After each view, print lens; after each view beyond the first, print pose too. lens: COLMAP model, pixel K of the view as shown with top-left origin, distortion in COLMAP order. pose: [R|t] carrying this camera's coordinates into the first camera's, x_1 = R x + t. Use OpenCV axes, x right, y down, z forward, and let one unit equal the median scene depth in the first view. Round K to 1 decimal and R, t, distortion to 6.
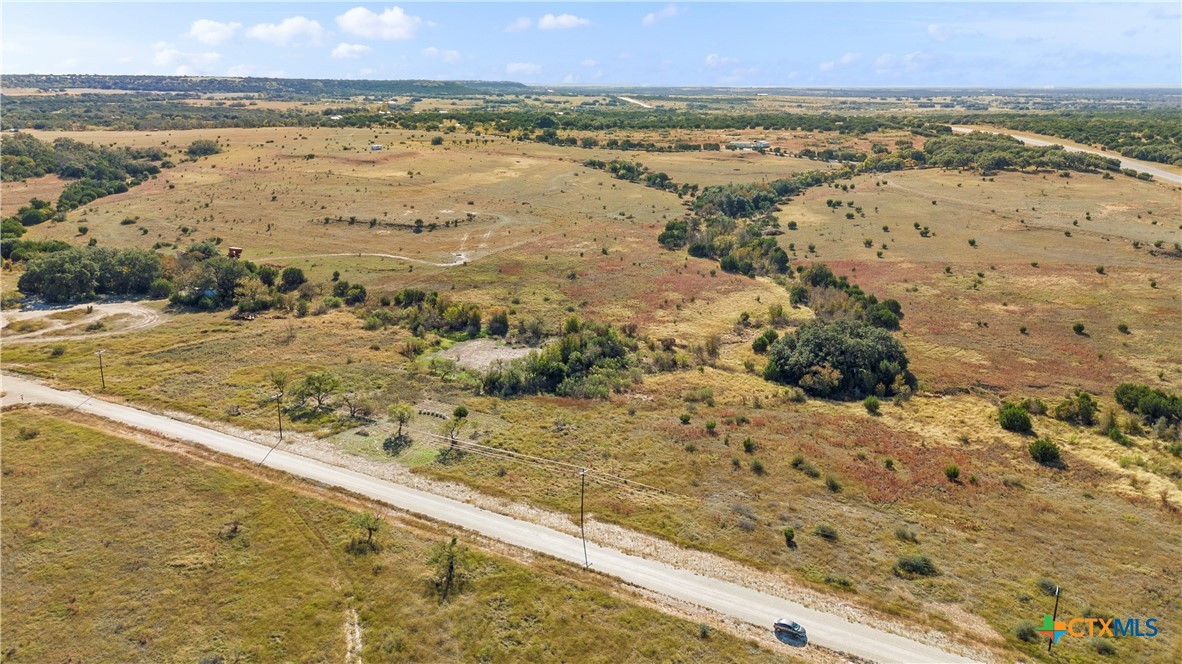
lens RADIAL K [[821.8, 0, 589.7], [0, 821.8, 336.9], [0, 0, 1]] dist [0.071924, -0.058648]
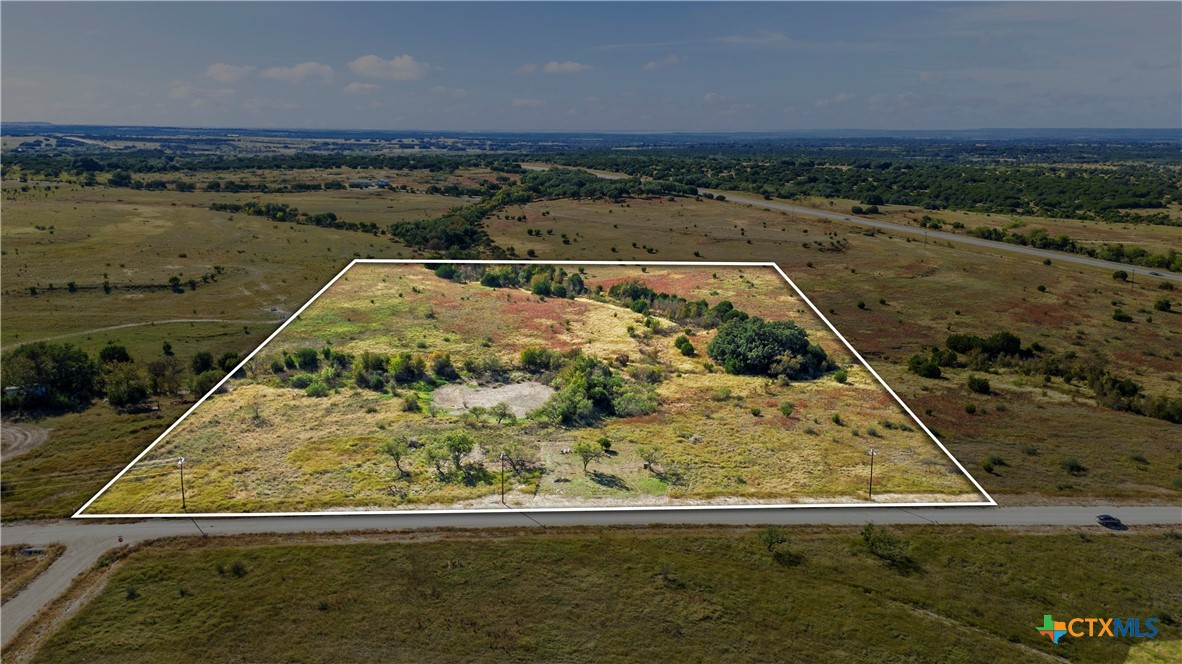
lens RADIAL K [[796.2, 0, 591.0], [0, 796.2, 332.0], [0, 0, 1]] dist [0.067537, -0.051514]
pose [[0.852156, -0.128603, 0.507239, -0.273801], [0.150661, 0.988582, -0.002467, -0.018901], [-0.501130, 0.078523, 0.861802, 0.063331]]
